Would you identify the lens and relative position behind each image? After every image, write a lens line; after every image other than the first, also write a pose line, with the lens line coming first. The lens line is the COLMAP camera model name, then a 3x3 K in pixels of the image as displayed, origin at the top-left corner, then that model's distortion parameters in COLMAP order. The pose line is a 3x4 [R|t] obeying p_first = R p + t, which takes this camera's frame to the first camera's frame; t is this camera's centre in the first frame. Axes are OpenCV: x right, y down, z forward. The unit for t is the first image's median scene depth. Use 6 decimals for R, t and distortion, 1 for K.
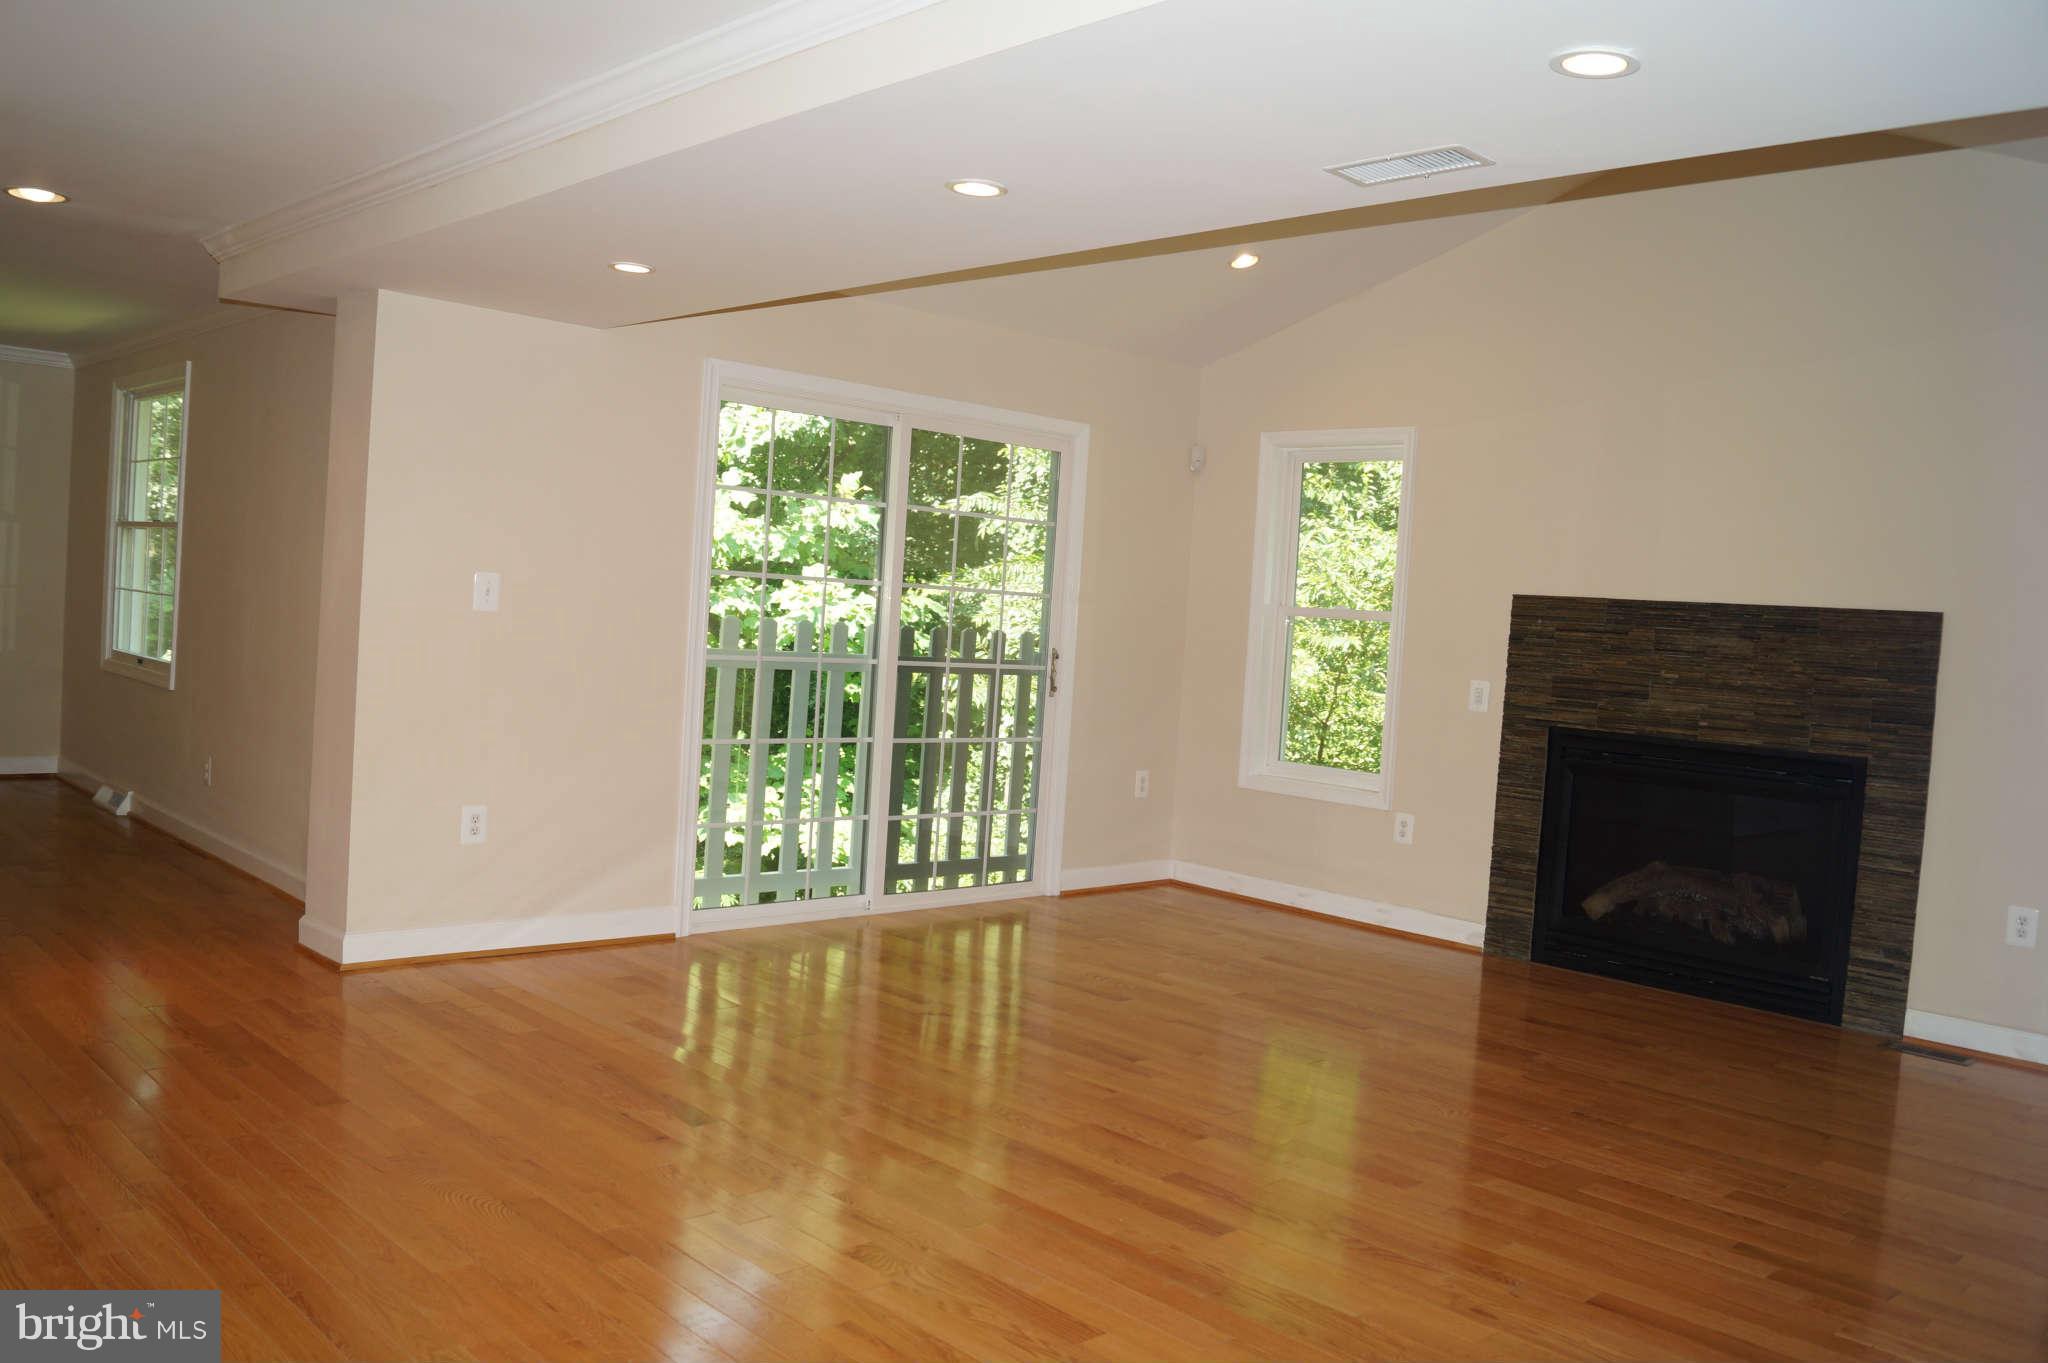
lens RADIAL K [[1614.5, 0, 1024.0], [0, 1614.5, 681.5], [0, 0, 1]] dist [-0.081628, 0.014201]
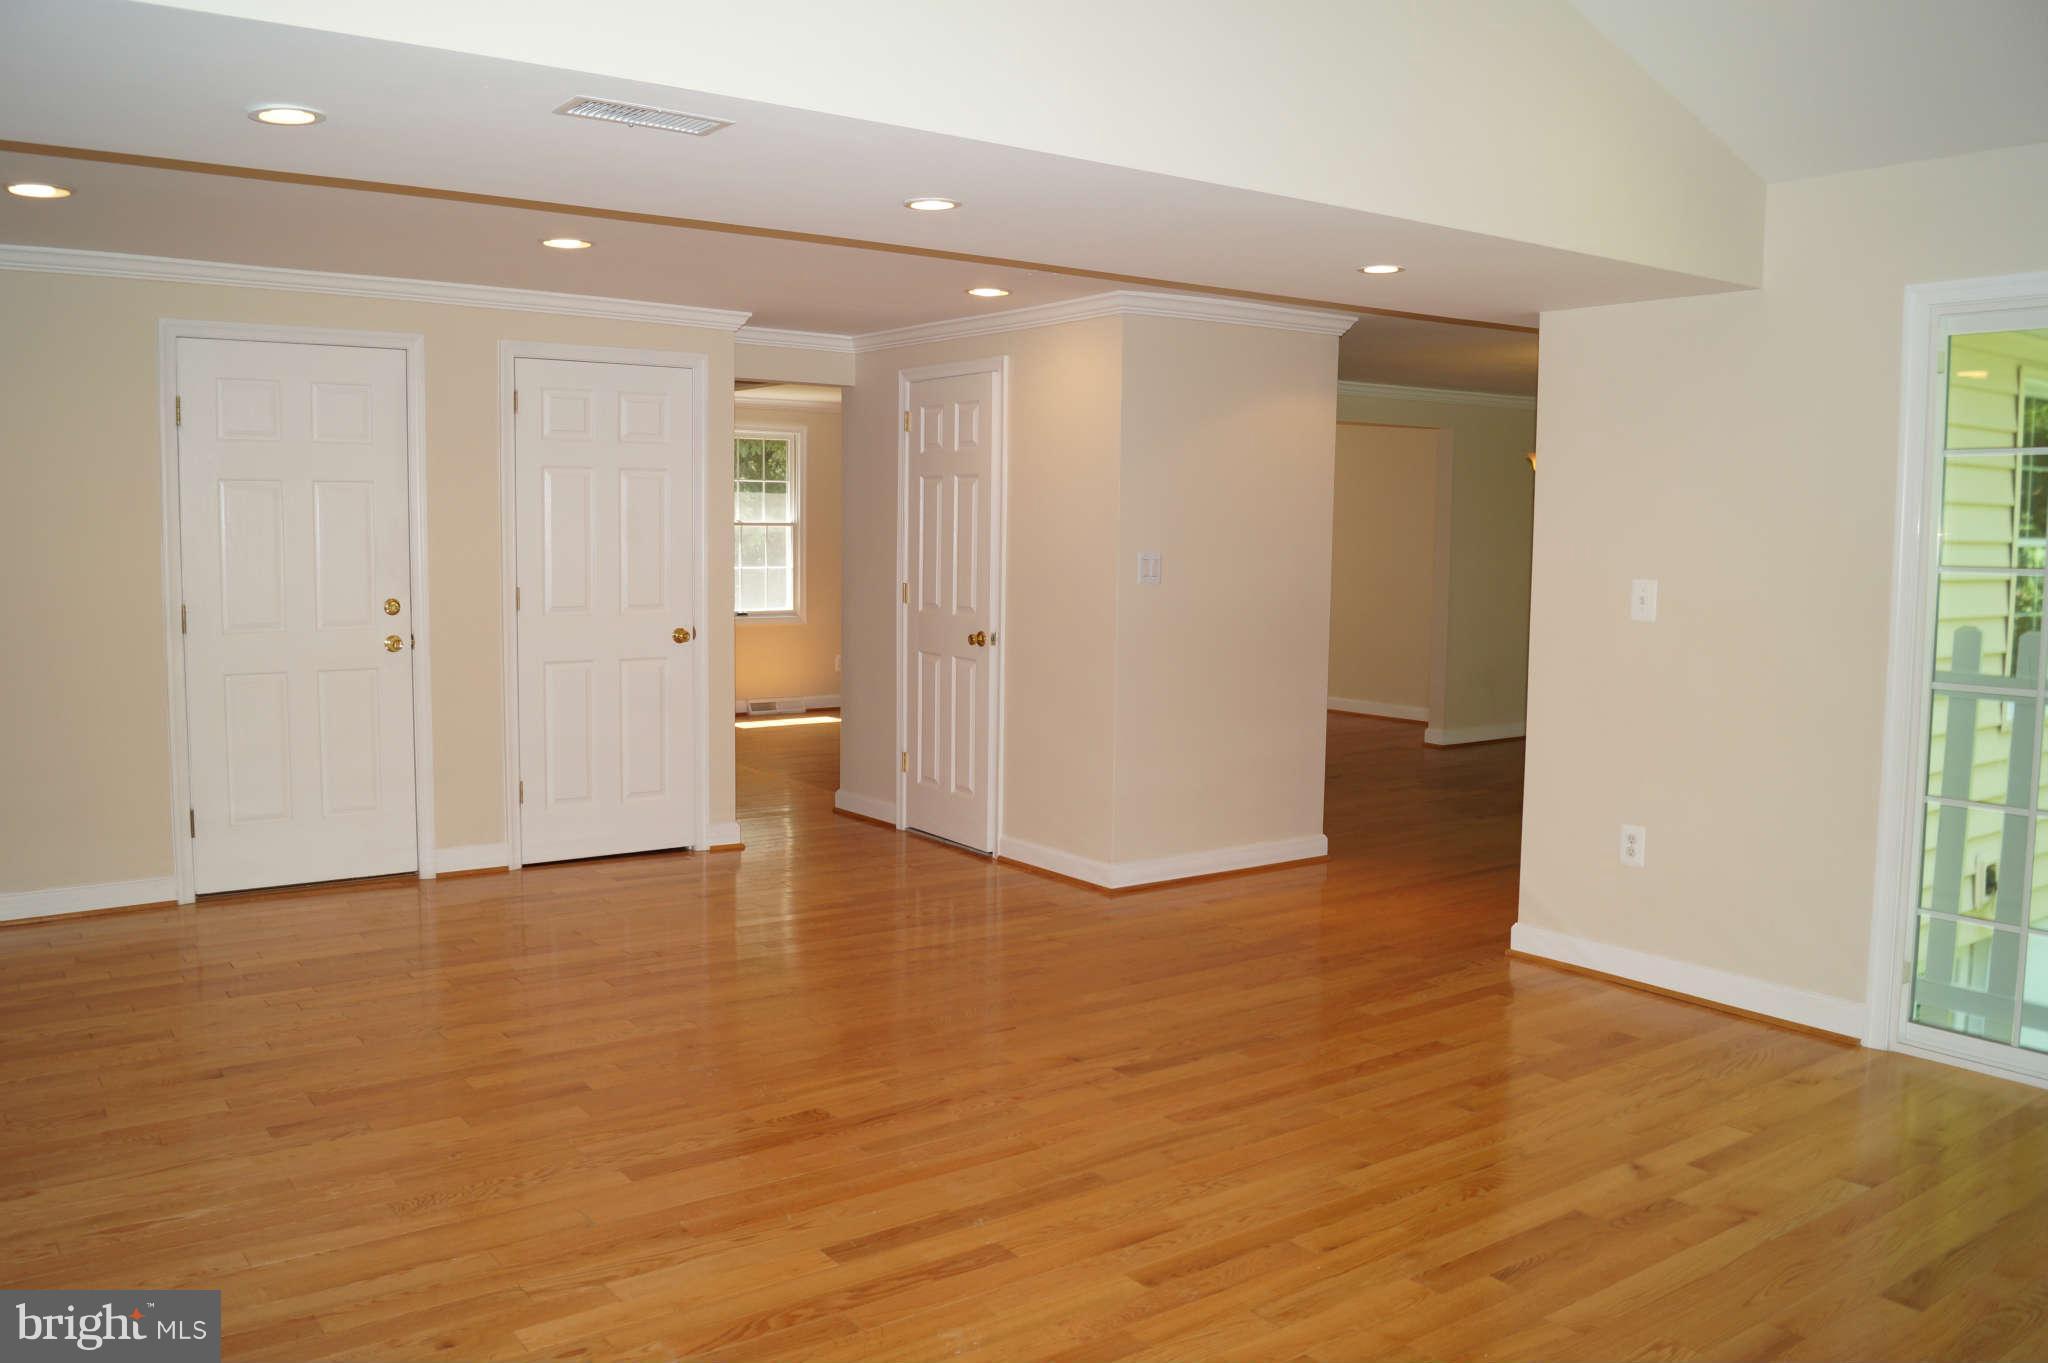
lens RADIAL K [[1614.5, 0, 1024.0], [0, 1614.5, 681.5], [0, 0, 1]] dist [-0.081628, 0.014201]
pose [[-0.136462, 0.027900, -0.990252, 0.579679], [-0.061672, 0.997425, 0.036600, -0.018285], [0.988724, 0.066065, -0.134390, 0.684878]]
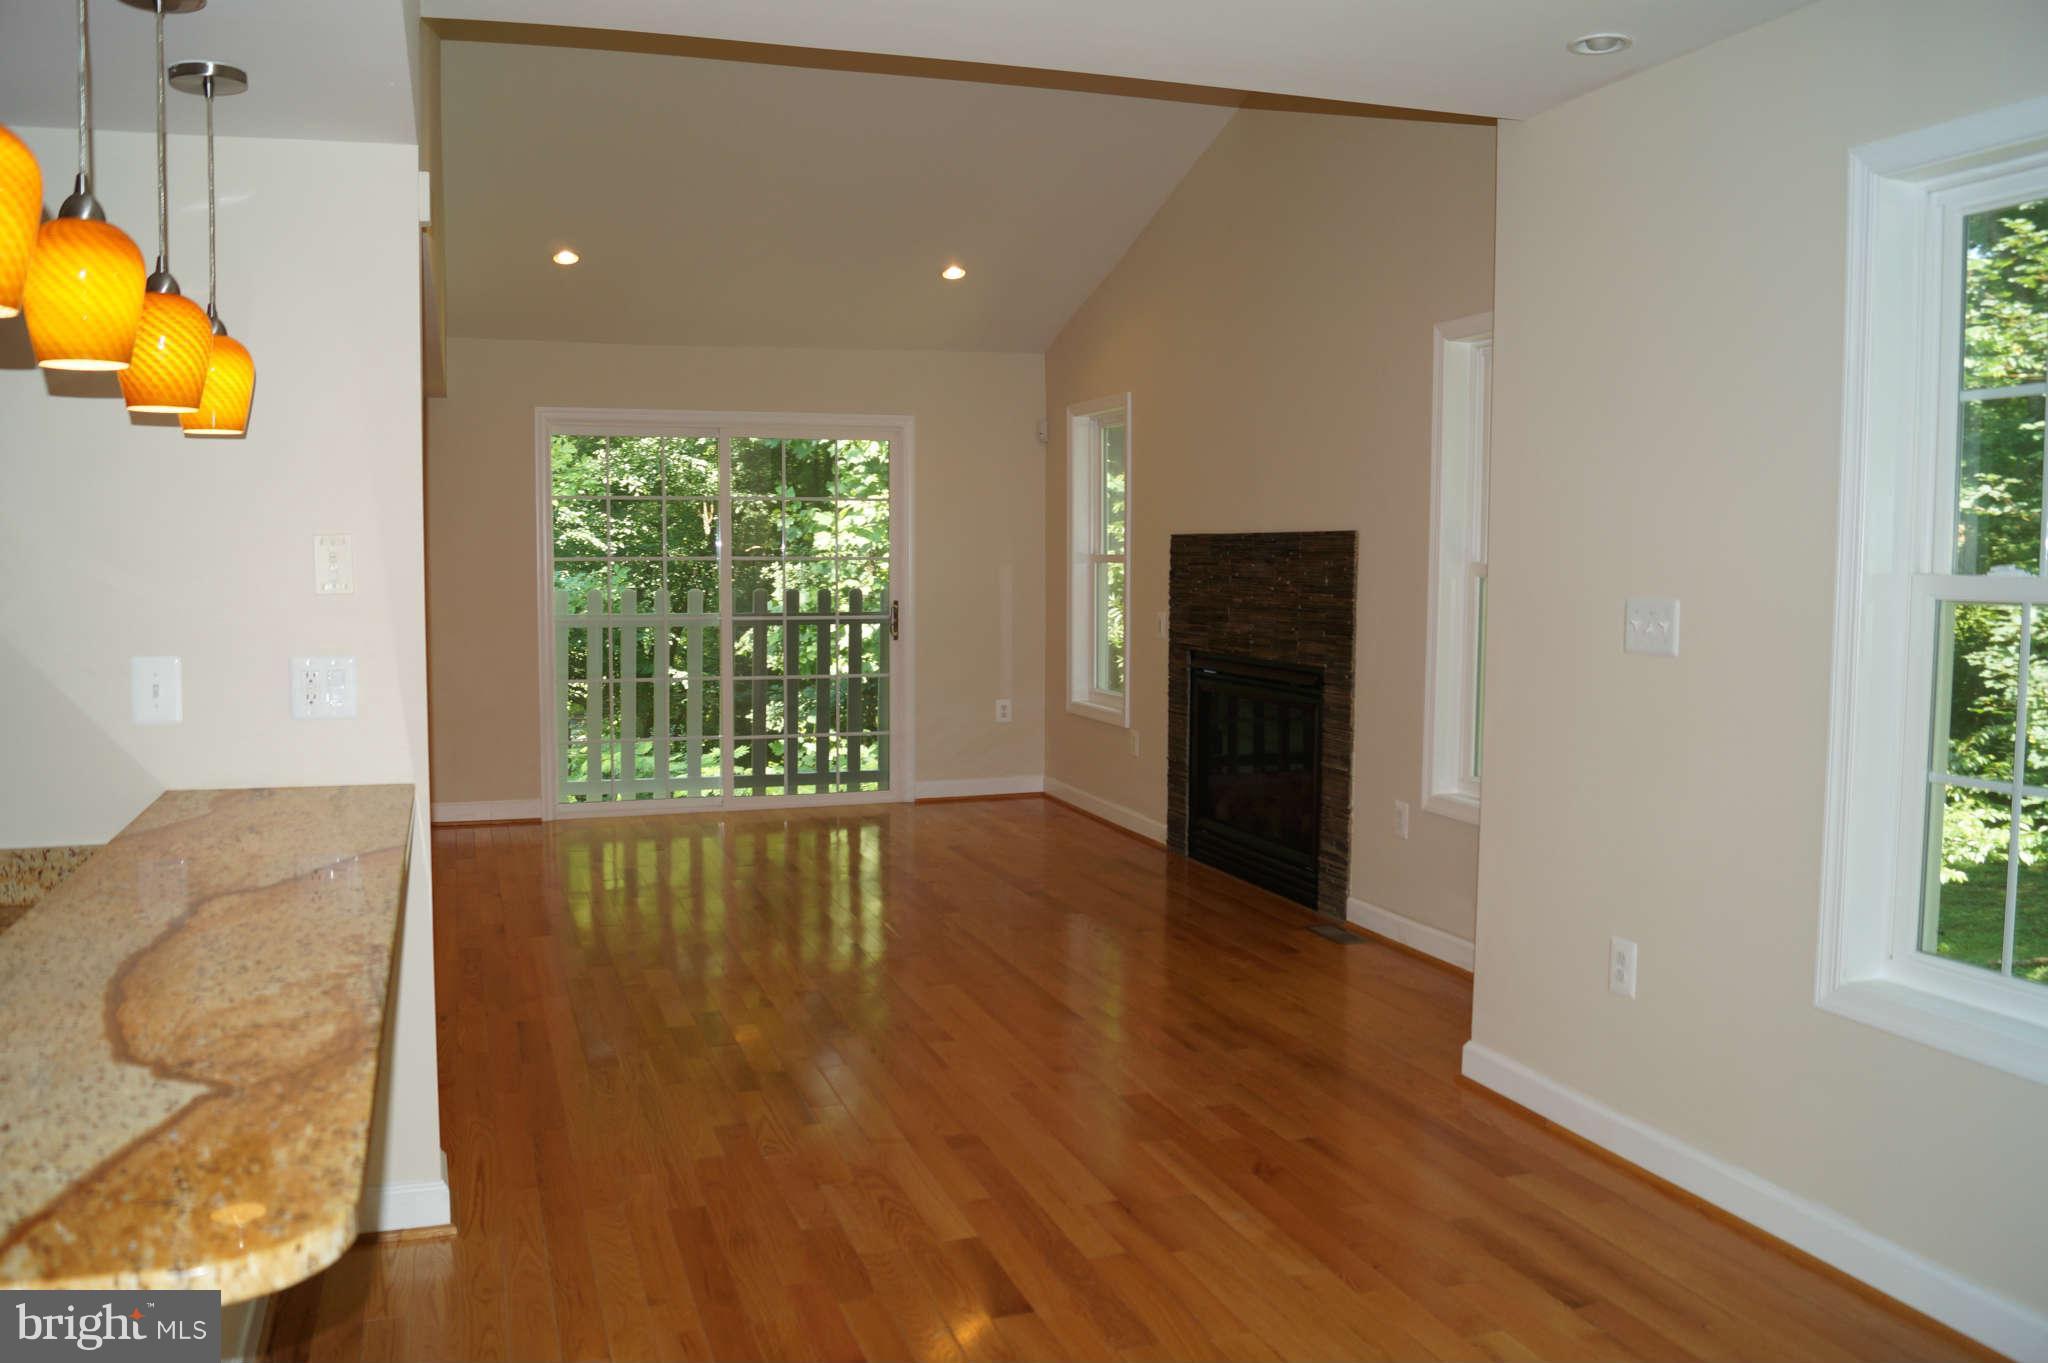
lens RADIAL K [[1614.5, 0, 1024.0], [0, 1614.5, 681.5], [0, 0, 1]] dist [-0.081628, 0.014201]
pose [[0.907640, -0.026737, -0.418896, 0.751837], [0.036914, 0.999187, 0.016206, 0.030067], [0.418122, -0.030172, 0.907889, -0.091552]]
